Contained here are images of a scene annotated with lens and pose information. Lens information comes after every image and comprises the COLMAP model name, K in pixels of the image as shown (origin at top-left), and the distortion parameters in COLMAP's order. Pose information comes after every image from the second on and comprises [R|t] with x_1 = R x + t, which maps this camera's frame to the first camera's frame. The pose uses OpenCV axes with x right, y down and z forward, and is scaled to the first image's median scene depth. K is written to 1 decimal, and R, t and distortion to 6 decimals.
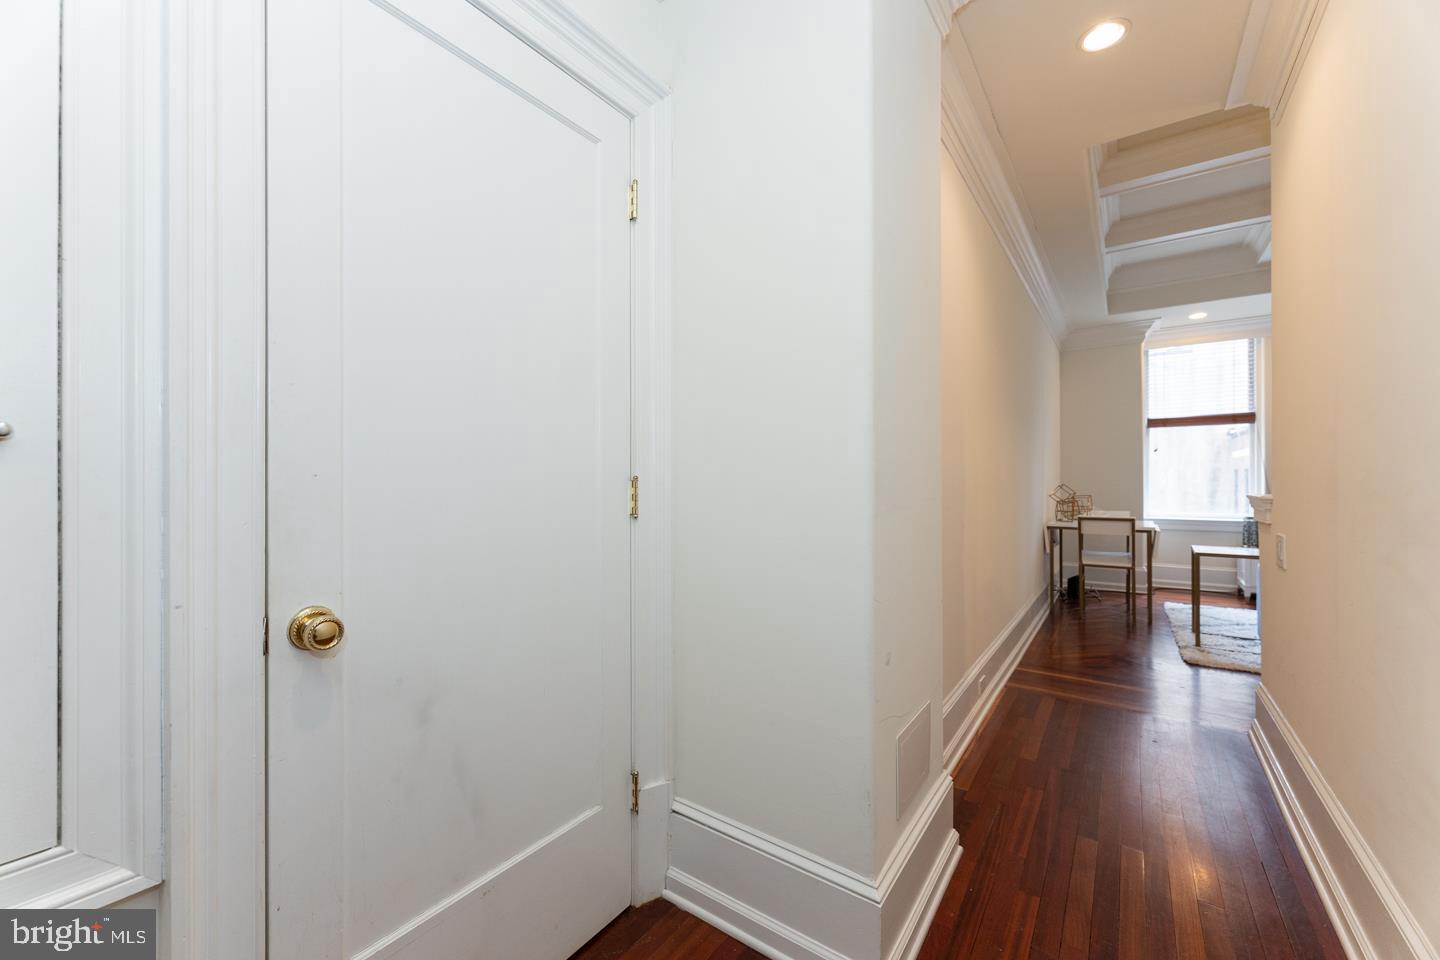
lens RADIAL K [[572.5, 0, 715.7], [0, 572.5, 482.9], [0, 0, 1]] dist [0.001892, 0.000210]
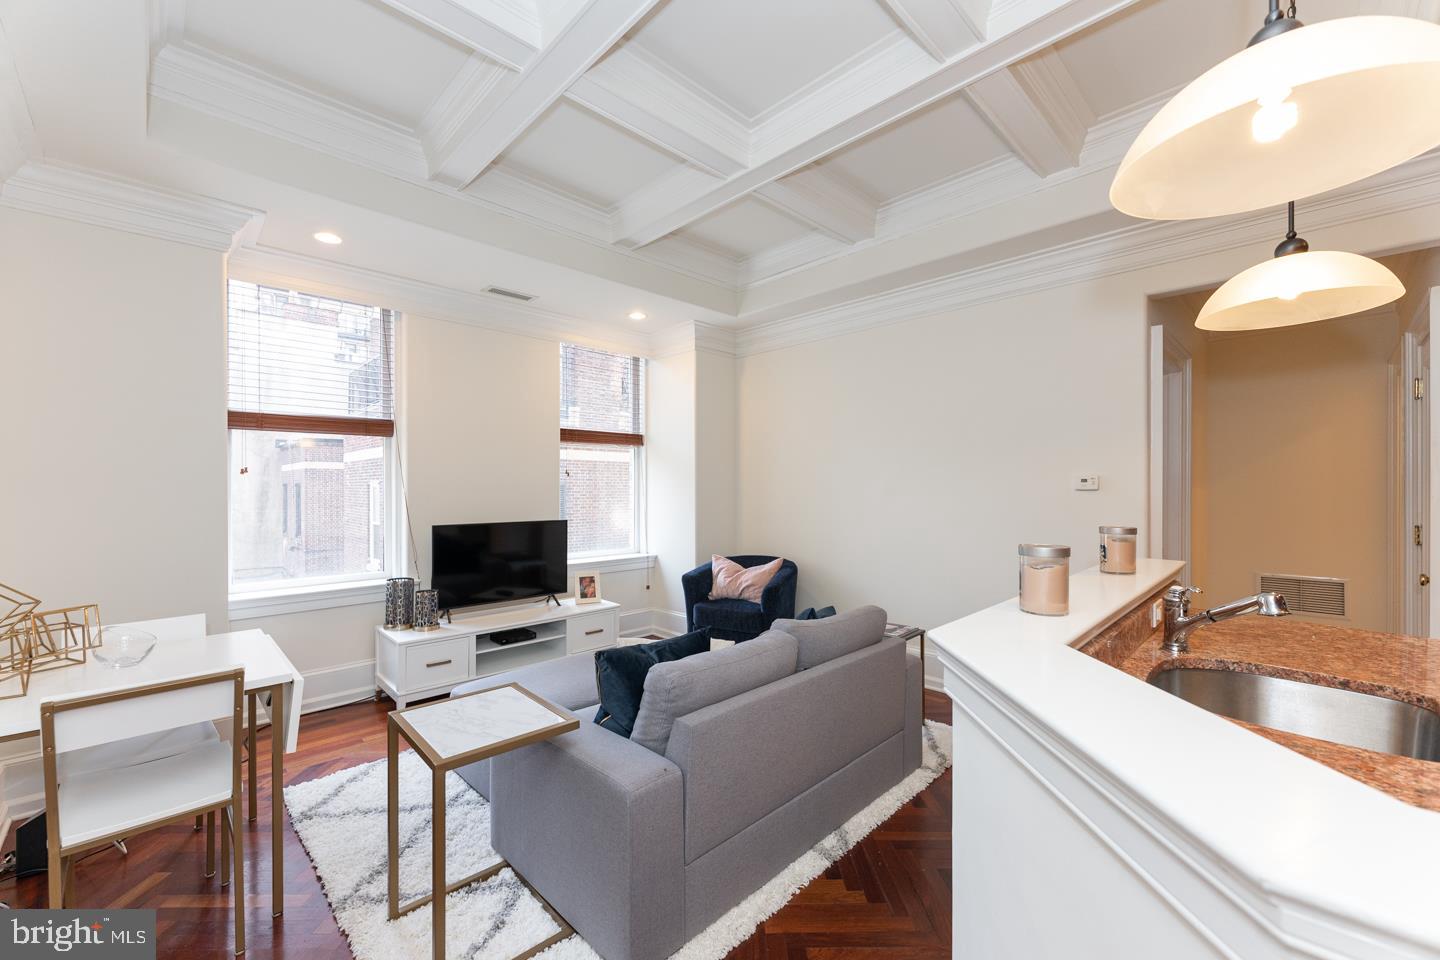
lens RADIAL K [[572.5, 0, 715.7], [0, 572.5, 482.9], [0, 0, 1]] dist [0.001892, 0.000210]
pose [[0.166170, 0.005927, 0.986079, 0.328233], [0.008543, 0.999936, -0.007450, -0.040075], [-0.986060, 0.009662, 0.166109, 0.500622]]
